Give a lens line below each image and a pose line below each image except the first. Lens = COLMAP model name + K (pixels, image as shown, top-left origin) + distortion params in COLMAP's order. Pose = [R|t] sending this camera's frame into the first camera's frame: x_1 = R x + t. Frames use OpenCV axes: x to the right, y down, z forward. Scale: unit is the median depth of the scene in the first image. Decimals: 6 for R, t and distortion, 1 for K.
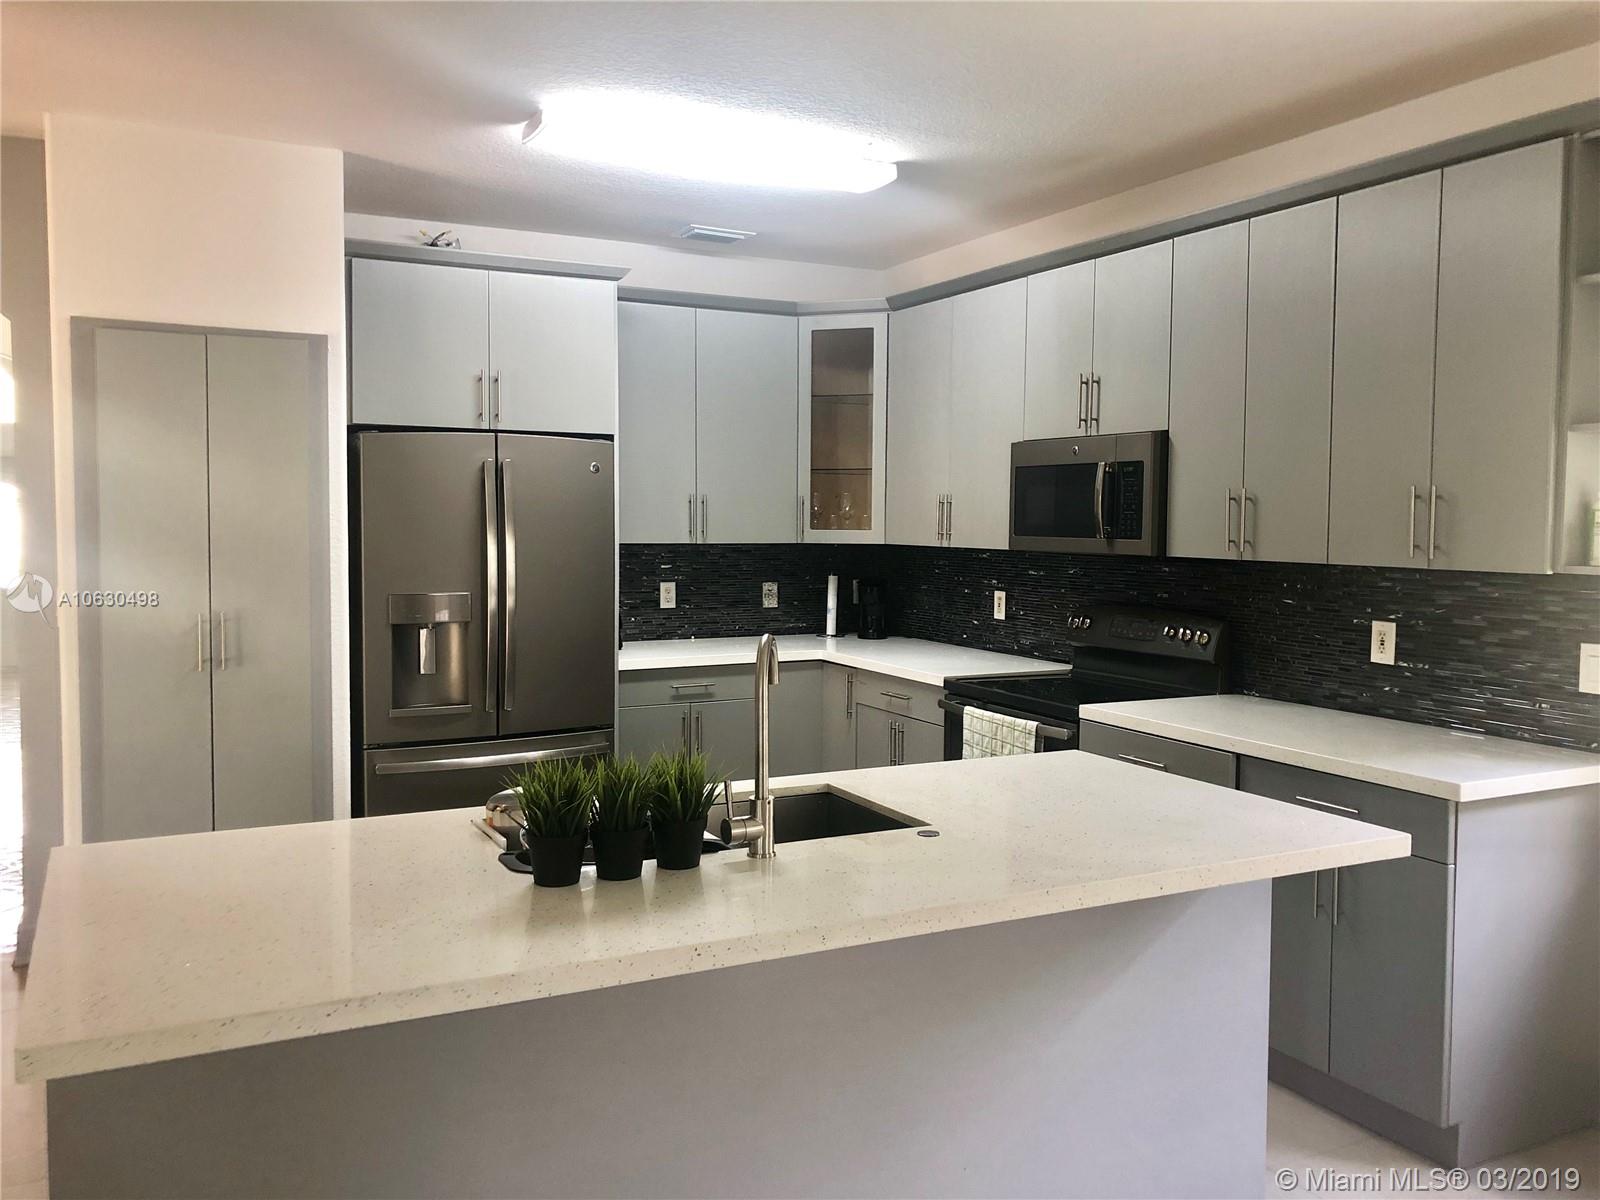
lens RADIAL K [[1305.3, 0, 802.0], [0, 1305.3, 578.3], [0, 0, 1]] dist [0.027909, -0.033703]
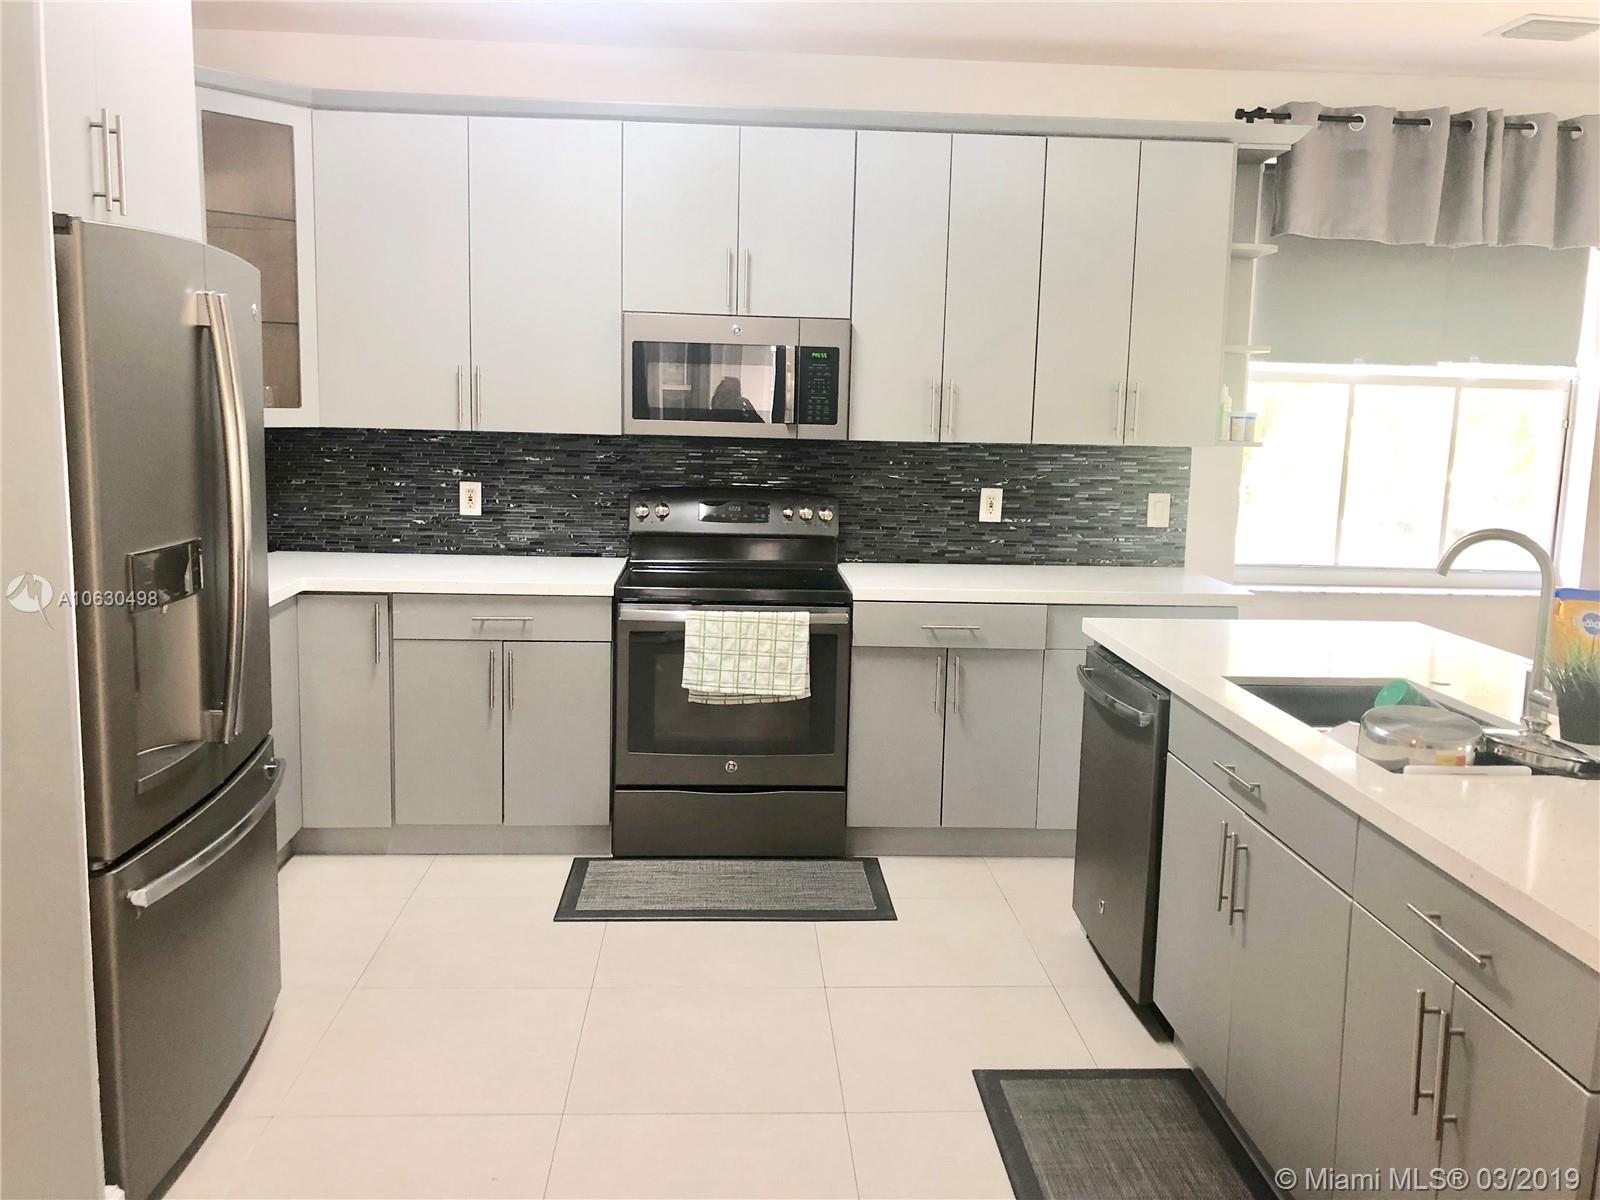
lens RADIAL K [[1305.3, 0, 799.2], [0, 1305.3, 599.2], [0, 0, 1]] dist [0.027909, -0.033703]
pose [[0.401272, -0.139065, 0.905341, -0.718917], [0.023806, 0.989657, 0.141465, -0.040002], [-0.915650, -0.035213, 0.400432, 0.610887]]
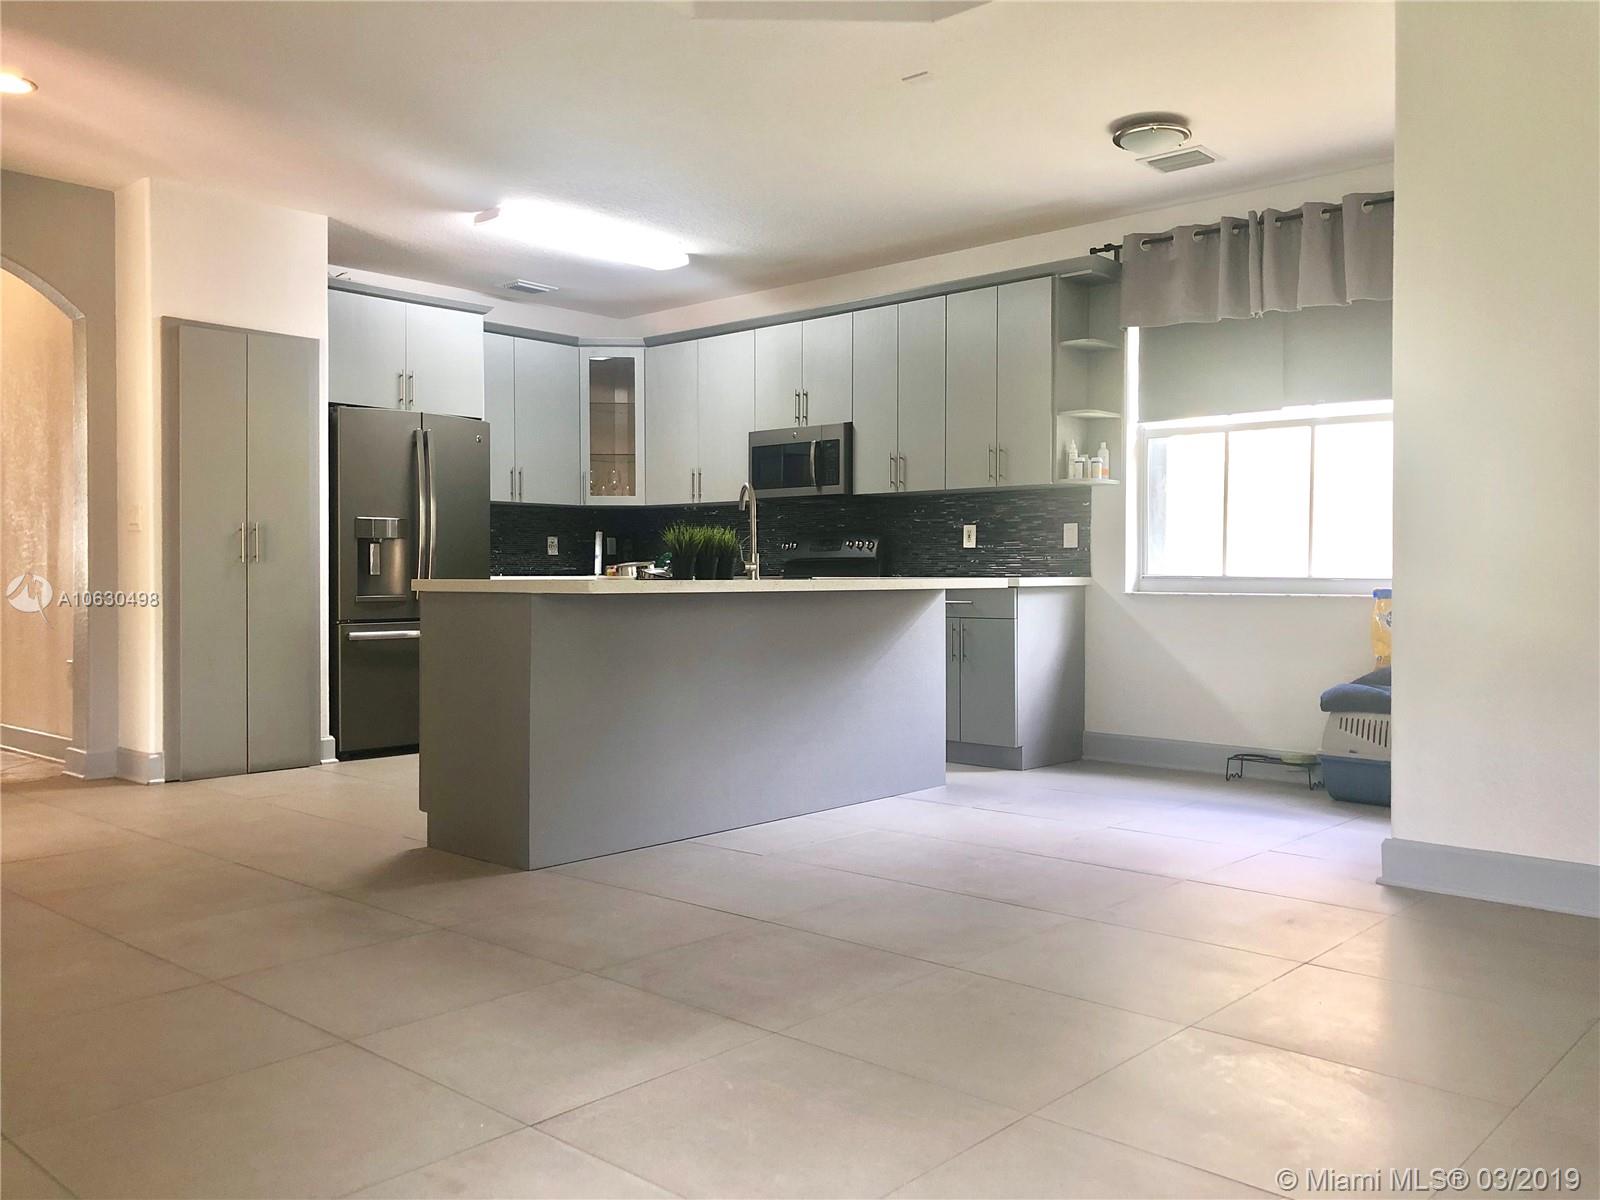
lens RADIAL K [[1305.3, 0, 801.8], [0, 1305.3, 587.5], [0, 0, 1]] dist [0.027909, -0.033703]
pose [[0.937303, -0.009513, 0.348384, -0.388240], [0.022722, 0.999169, -0.033849, 0.164149], [-0.347773, 0.039643, 0.936740, -0.589773]]
